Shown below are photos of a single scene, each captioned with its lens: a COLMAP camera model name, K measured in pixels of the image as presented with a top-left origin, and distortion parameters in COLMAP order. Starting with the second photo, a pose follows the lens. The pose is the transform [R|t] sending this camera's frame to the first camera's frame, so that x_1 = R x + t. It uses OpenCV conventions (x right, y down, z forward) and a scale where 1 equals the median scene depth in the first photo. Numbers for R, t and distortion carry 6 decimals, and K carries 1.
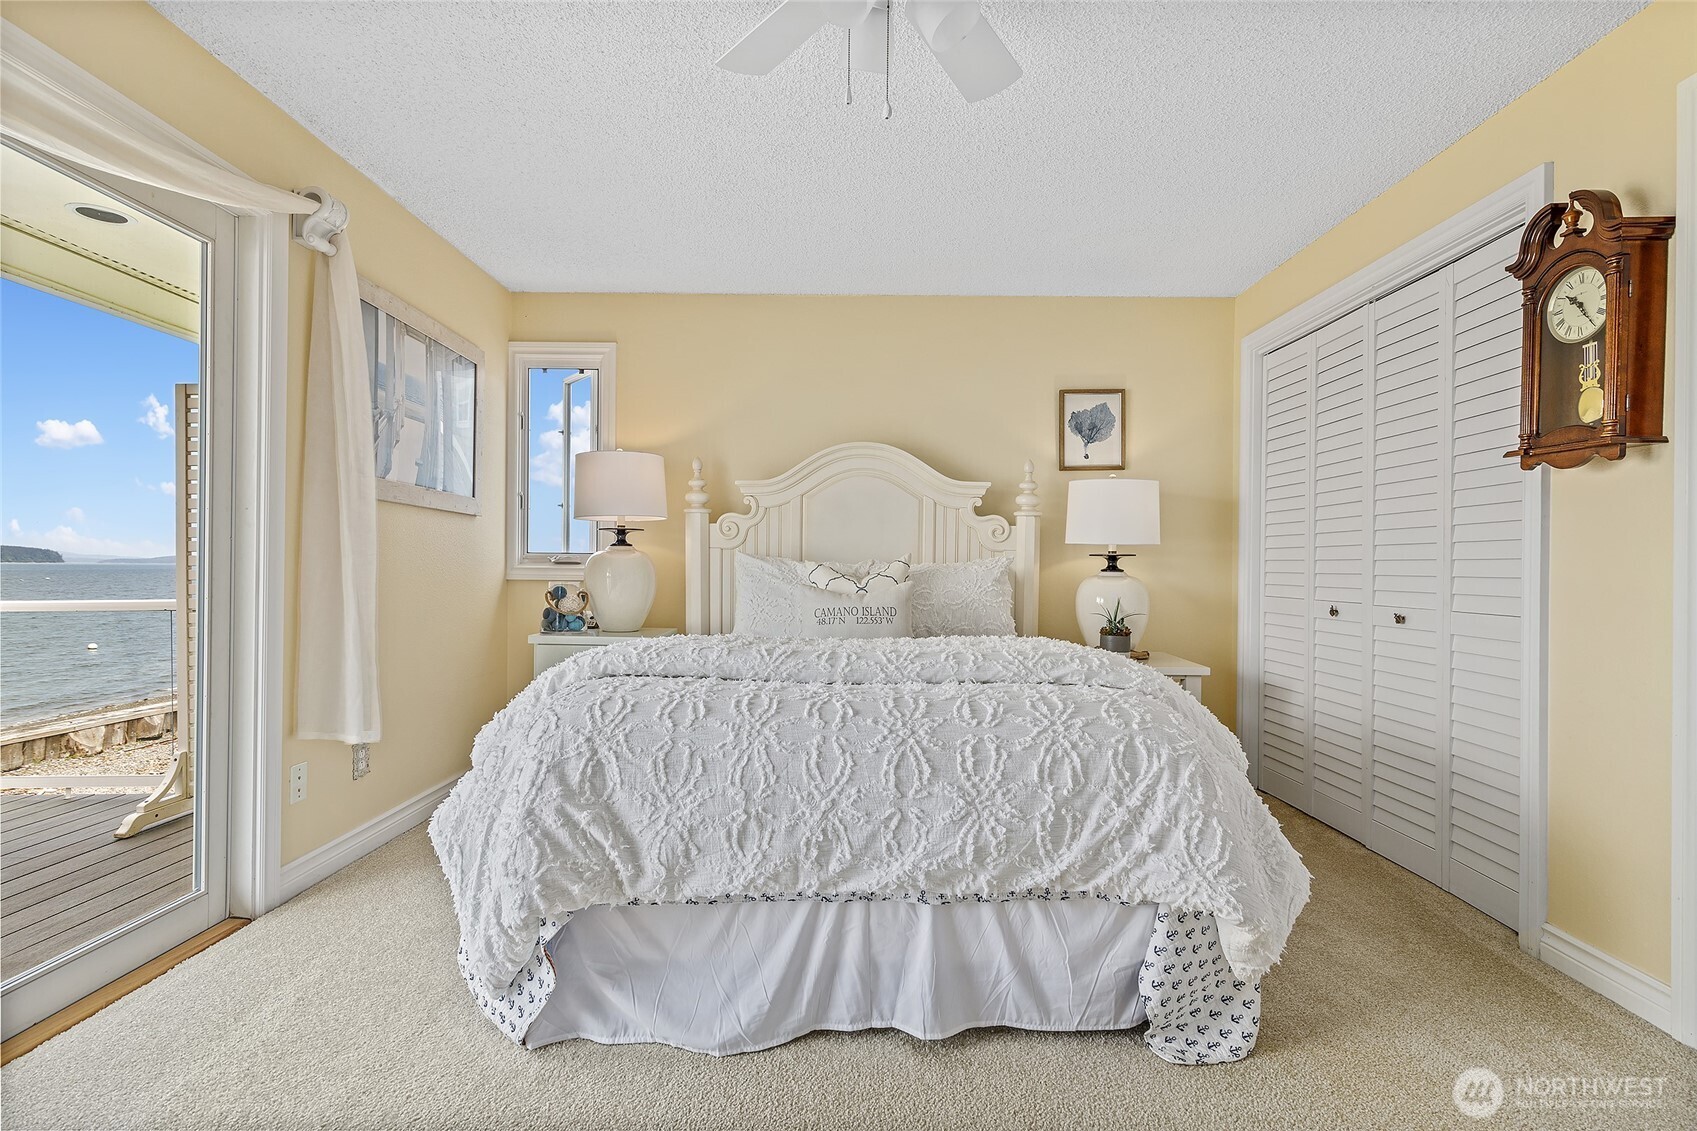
lens RADIAL K [[800.3, 0, 861.8], [0, 800.3, 570.0], [0, 0, 1]] dist [0.005692, -0.000075]
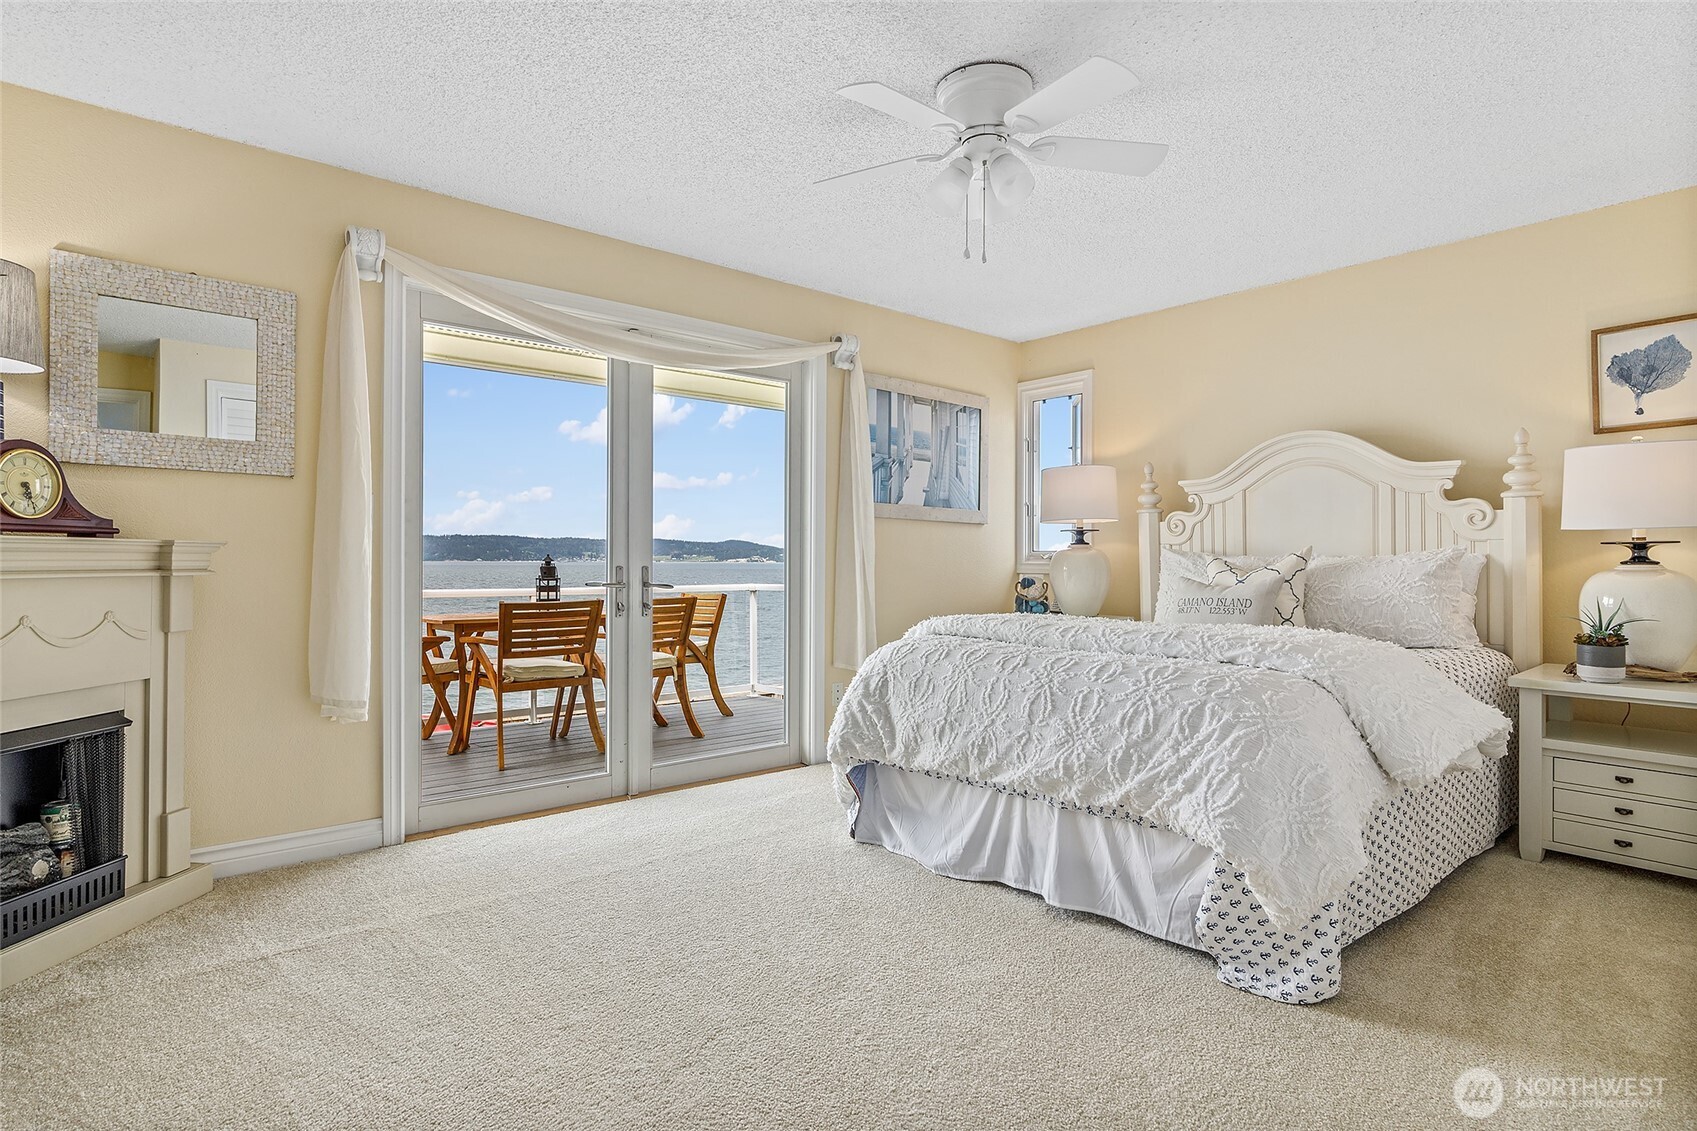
lens RADIAL K [[907.7, 0, 848.5], [0, 907.7, 565.5], [0, 0, 1]] dist [-0.000943, -0.001788]
pose [[0.649522, -0.004014, -0.760332, 1.030047], [0.001594, 0.999991, -0.003918, 0.011516], [0.760341, 0.001332, 0.649522, -0.270888]]
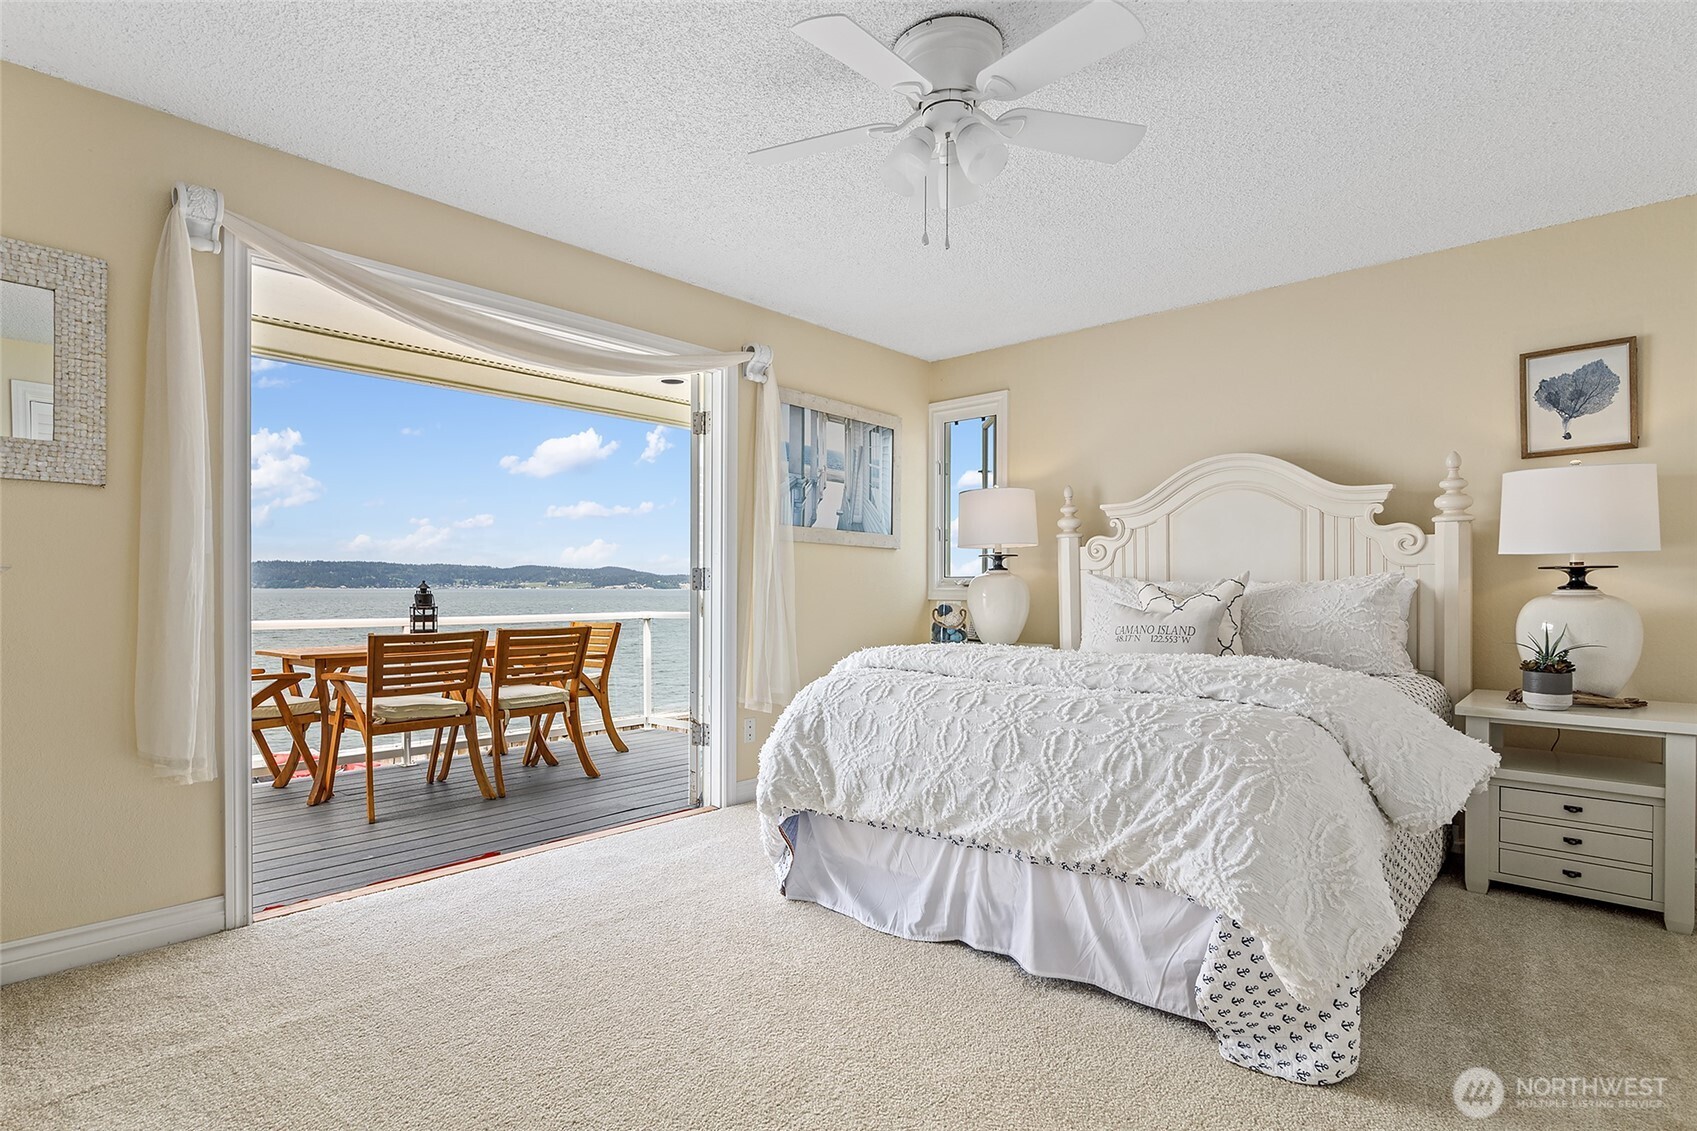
lens RADIAL K [[880.7, 0, 819.8], [0, 880.7, 594.8], [0, 0, 1]] dist [0.002341, -0.000465]
pose [[0.728702, -0.003296, -0.684823, 0.778184], [0.004450, 0.999990, -0.000078, 0.008715], [0.684817, -0.002991, 0.728709, -0.190611]]
